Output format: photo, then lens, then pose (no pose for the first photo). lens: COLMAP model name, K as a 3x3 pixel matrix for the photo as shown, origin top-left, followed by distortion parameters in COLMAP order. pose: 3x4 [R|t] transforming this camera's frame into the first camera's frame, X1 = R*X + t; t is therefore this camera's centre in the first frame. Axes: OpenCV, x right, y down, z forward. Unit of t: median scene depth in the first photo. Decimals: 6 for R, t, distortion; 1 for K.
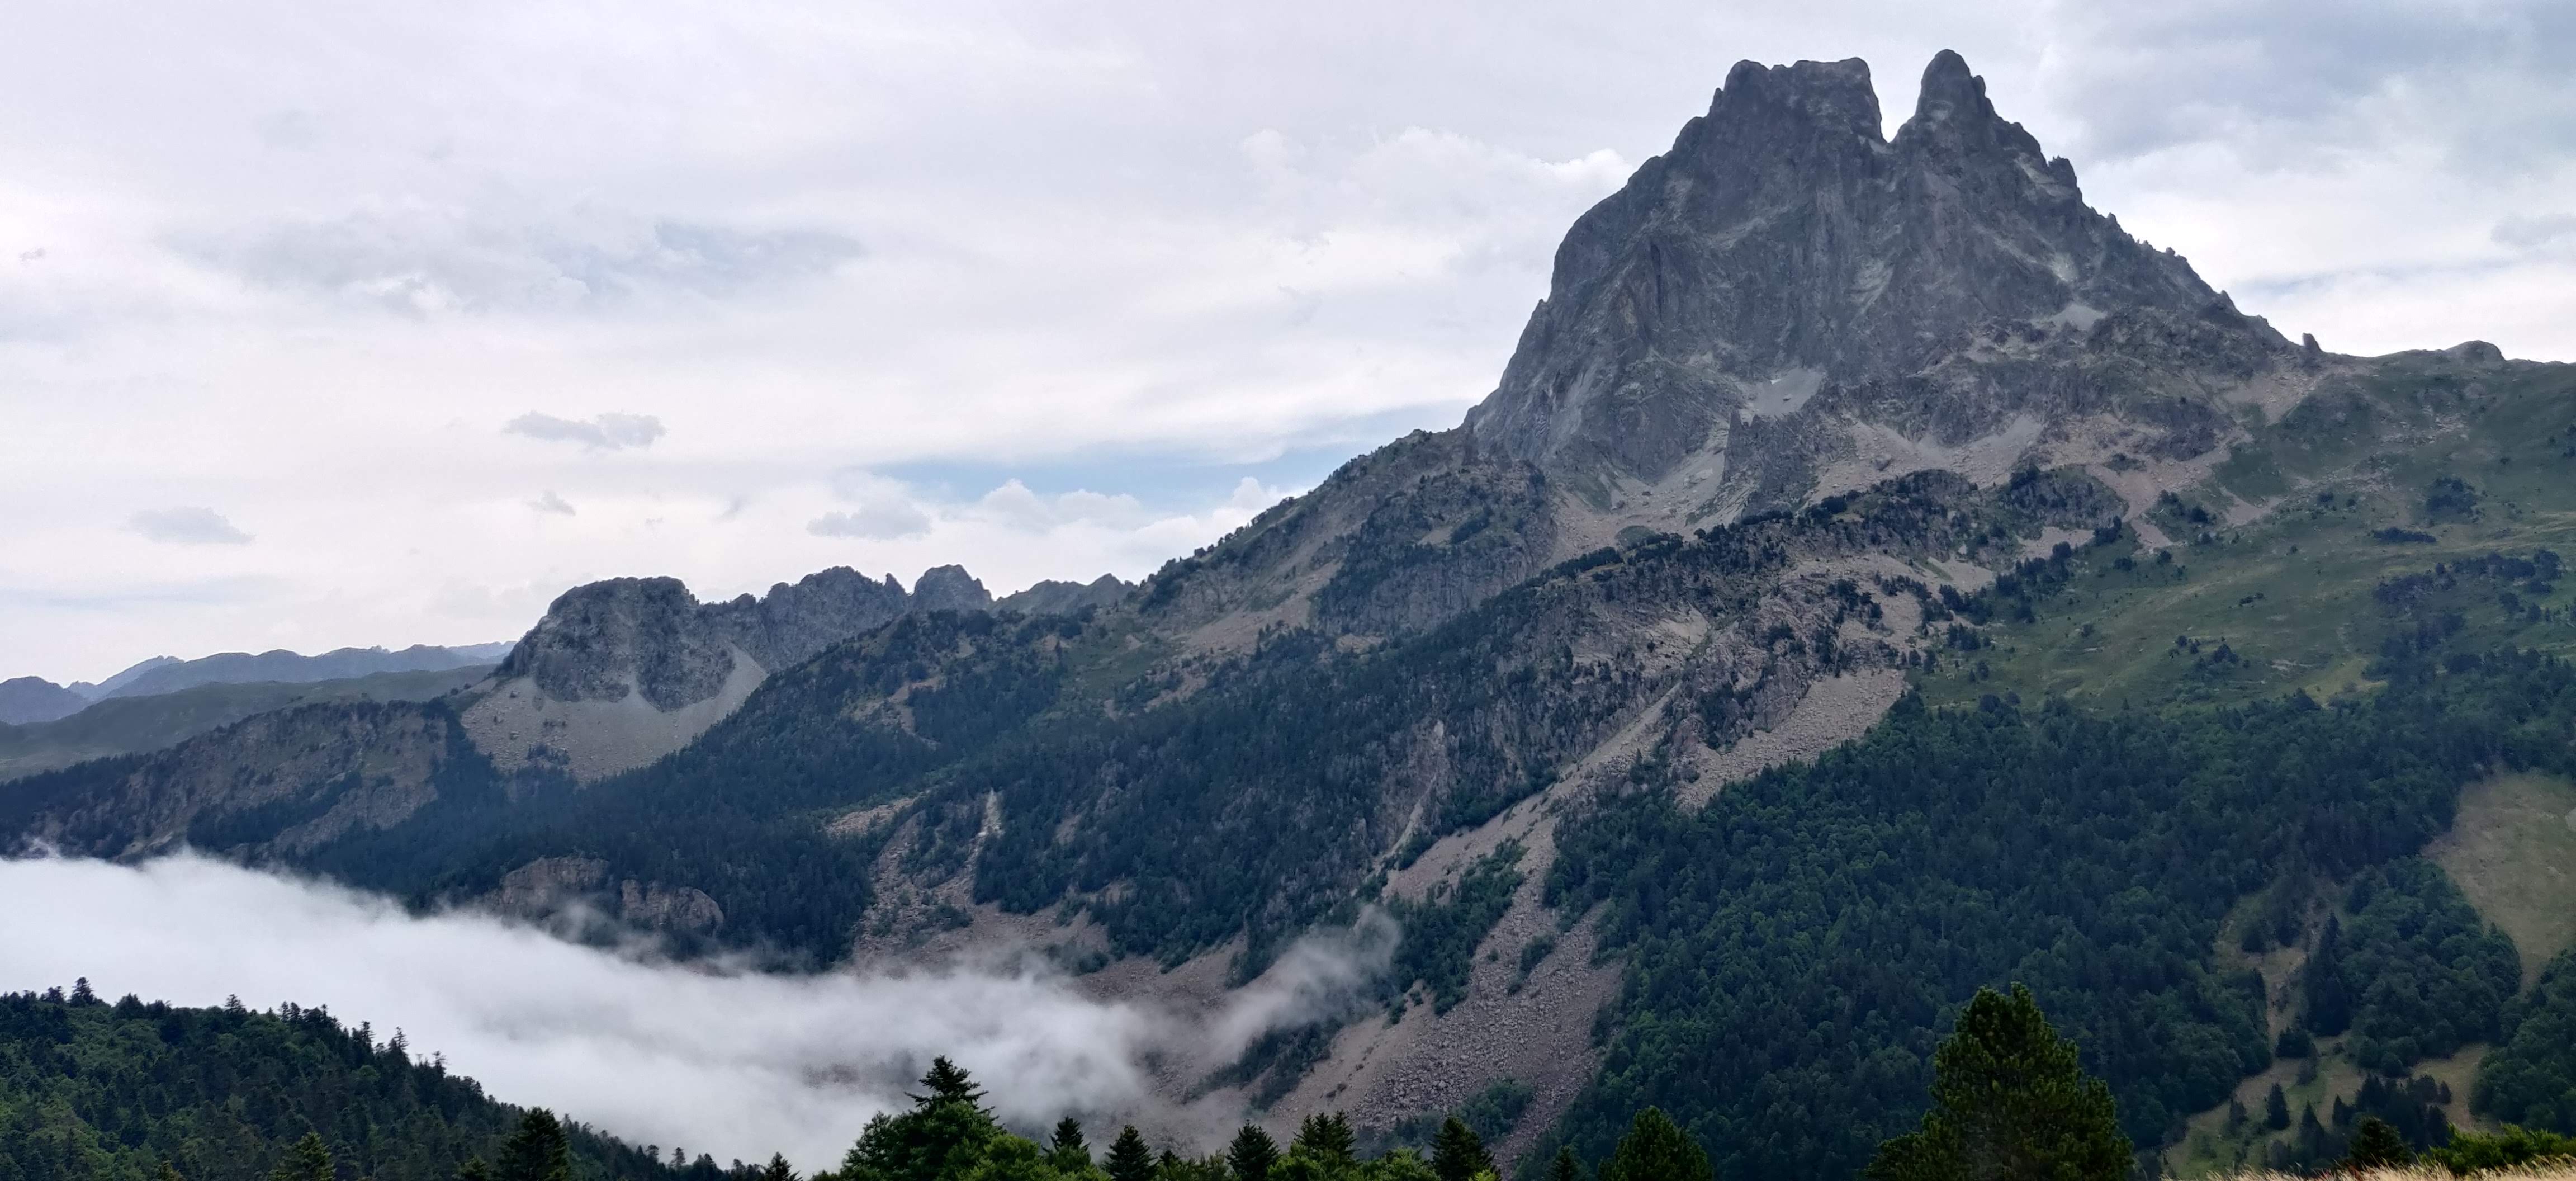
lens RADIAL K [[1912.8, 0, 1349.2], [0, 1912.8, 656.2], [0, 0, 1]] dist [-0.042956, 0.069170]
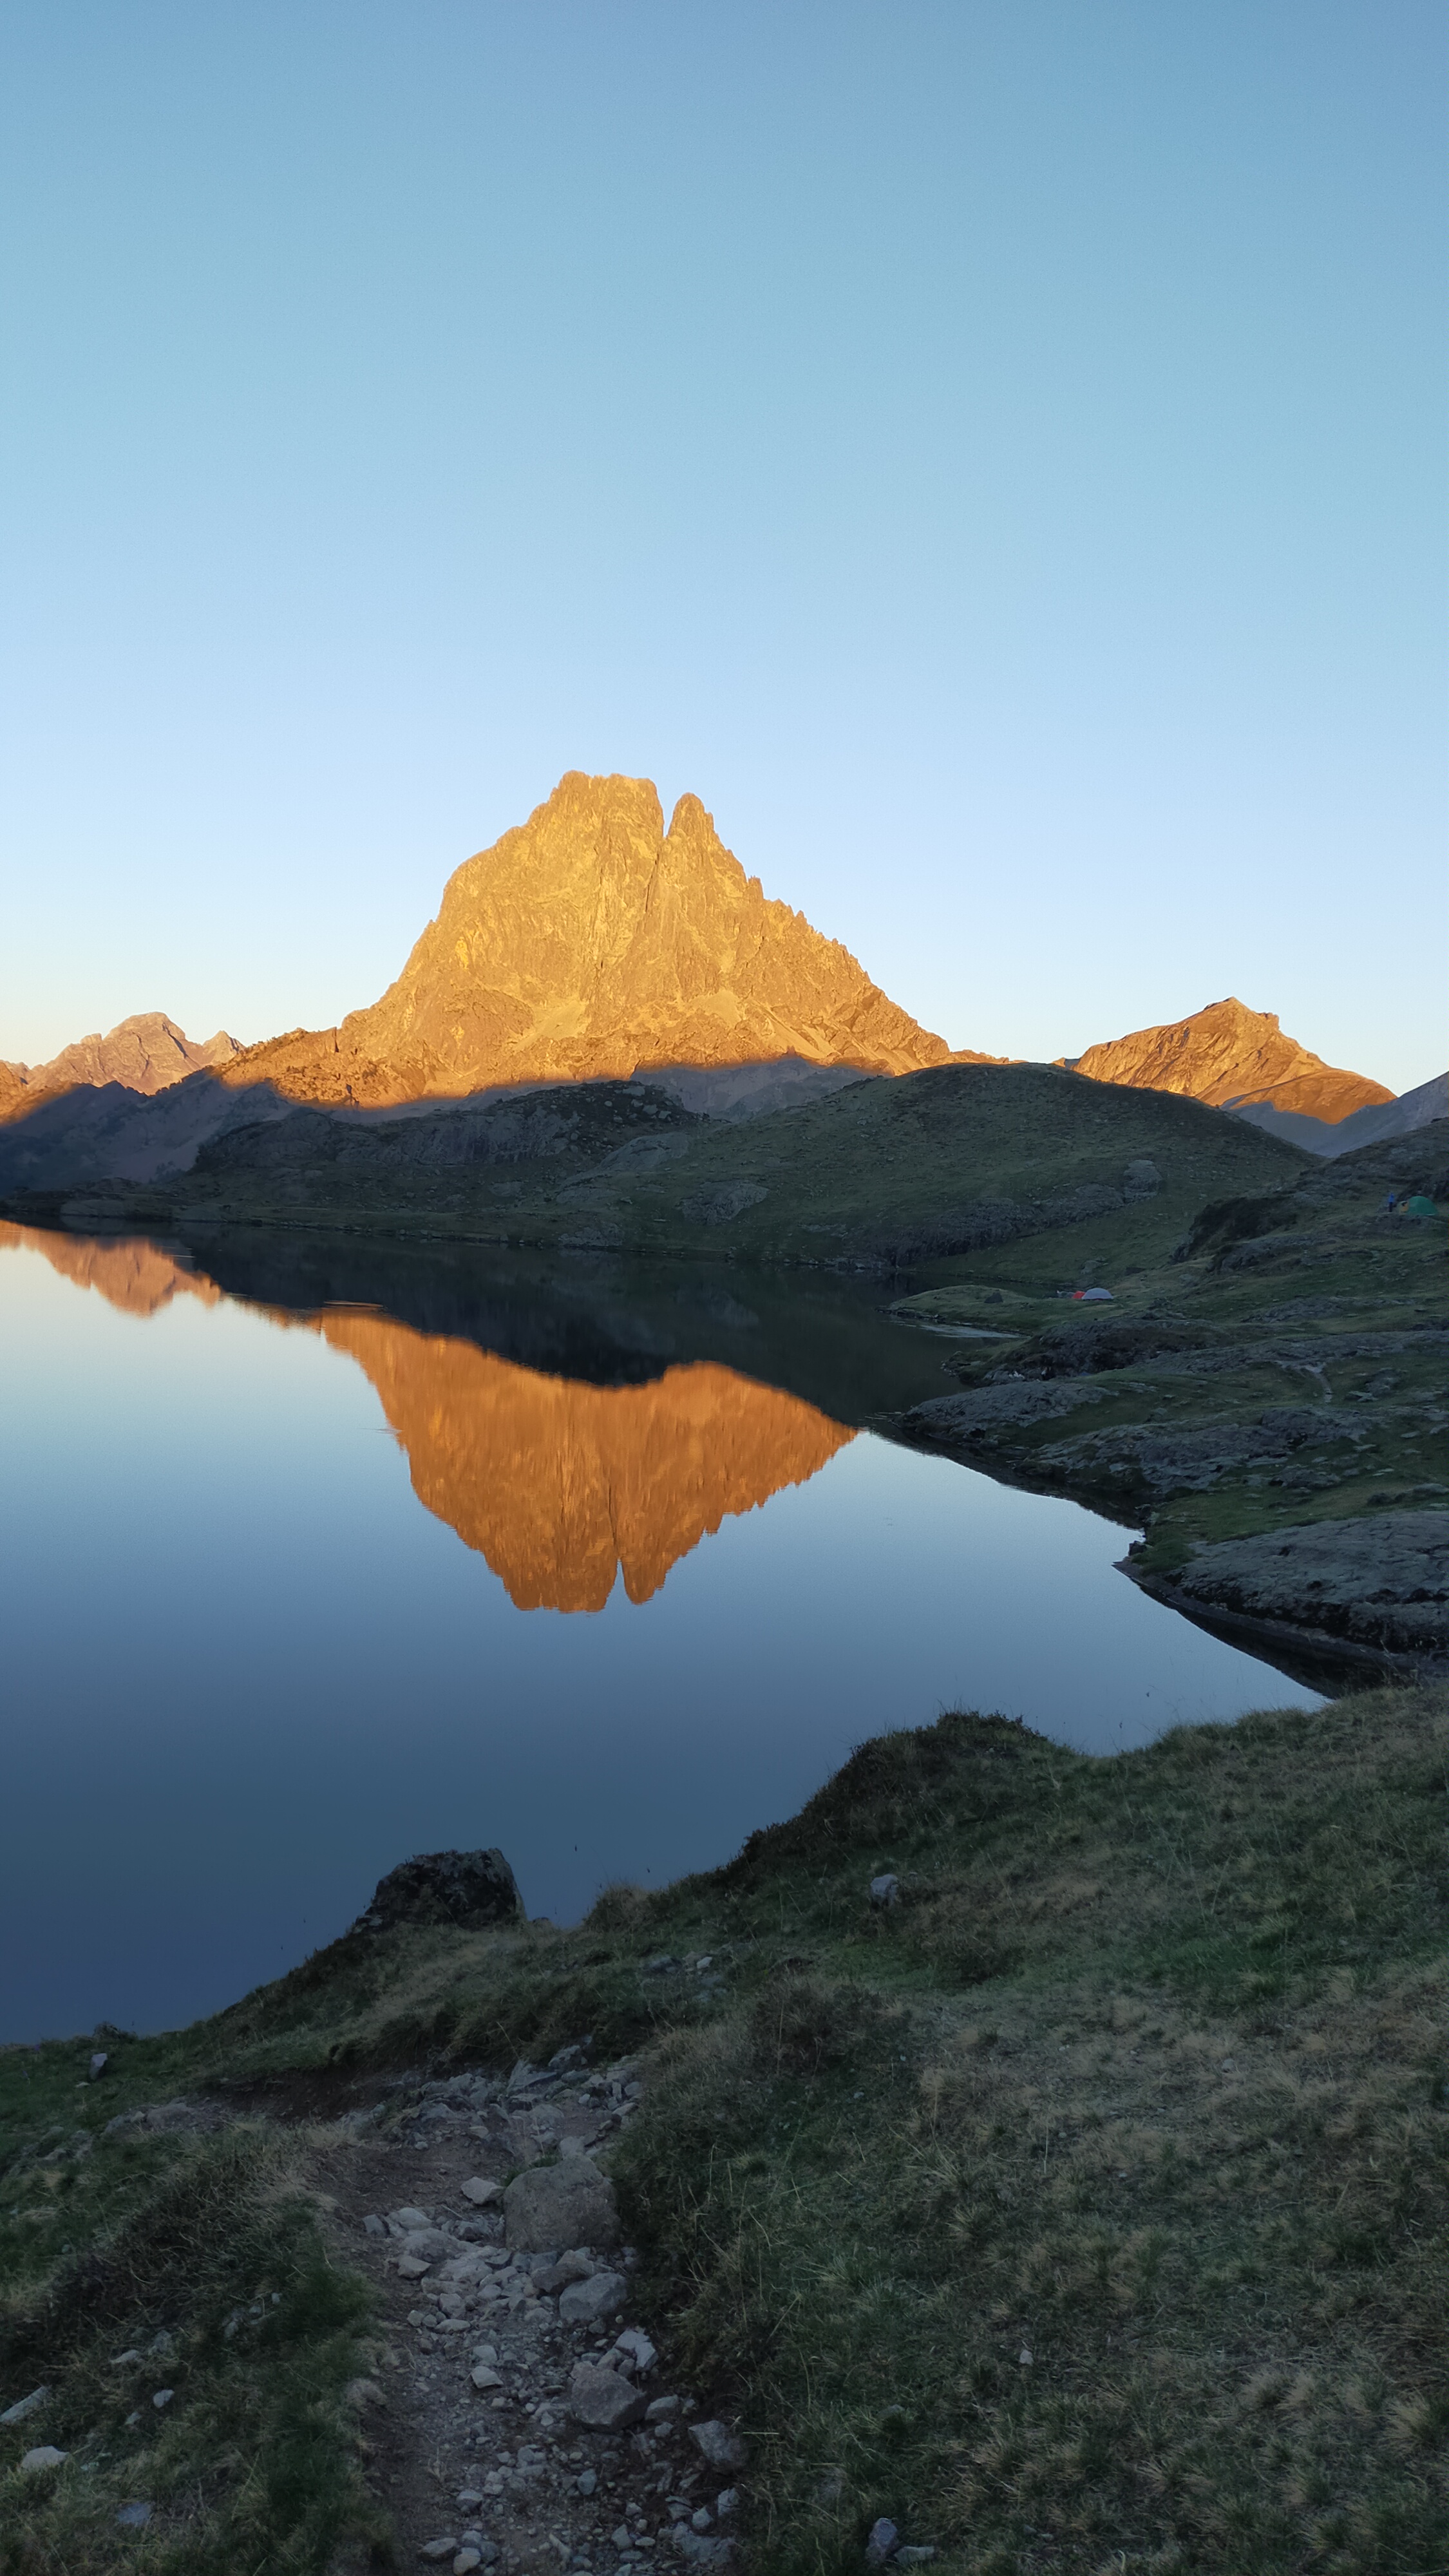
lens RADIAL K [[1959.1, 0, 741.4], [0, 1959.1, 1292.5], [0, 0, 1]] dist [0.097812, 0.000880]
pose [[0.992536, 0.070777, 0.099311, 0.276790], [-0.082173, 0.989869, 0.115792, -0.137950], [-0.090109, -0.123089, 0.988296, -0.685215]]
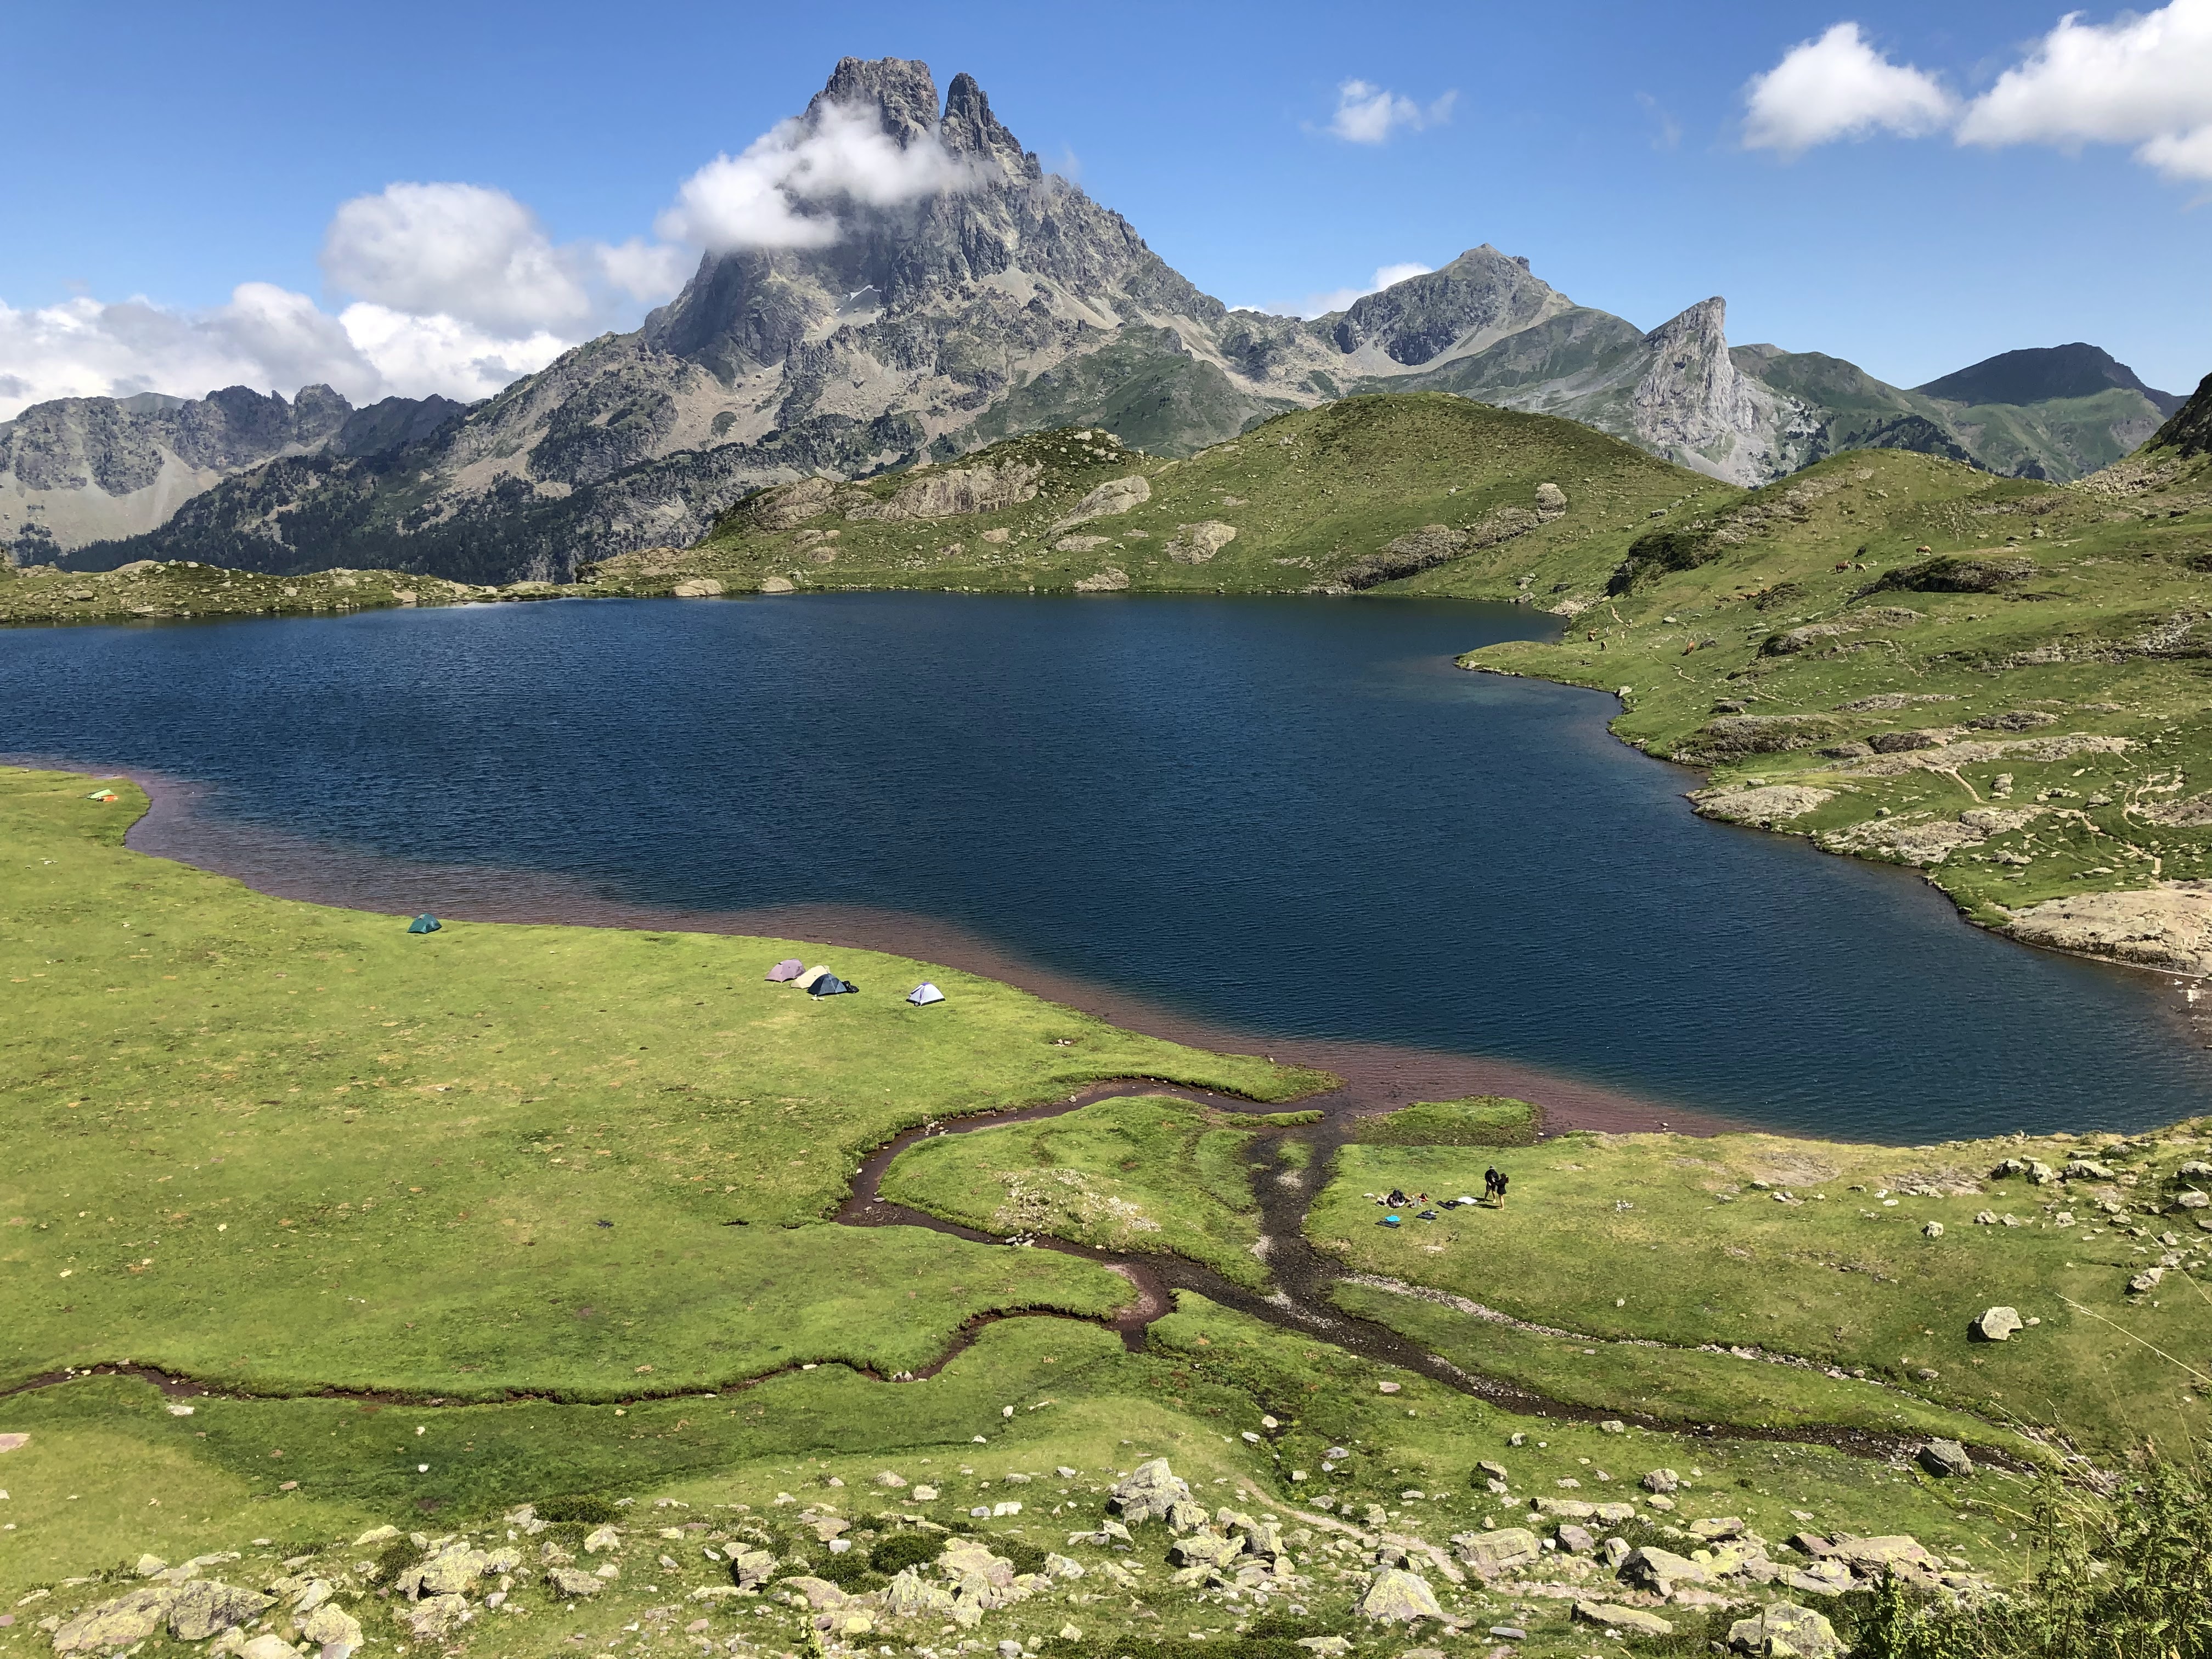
lens RADIAL K [[1828.8, 0, 1112.2], [0, 1828.8, 821.2], [0, 0, 1]] dist [0.038976, -0.012012]
pose [[0.988819, -0.021776, 0.147520, 0.244155], [-0.017717, 0.965117, 0.261220, -0.151307], [-0.148062, -0.260913, 0.953940, -0.712896]]
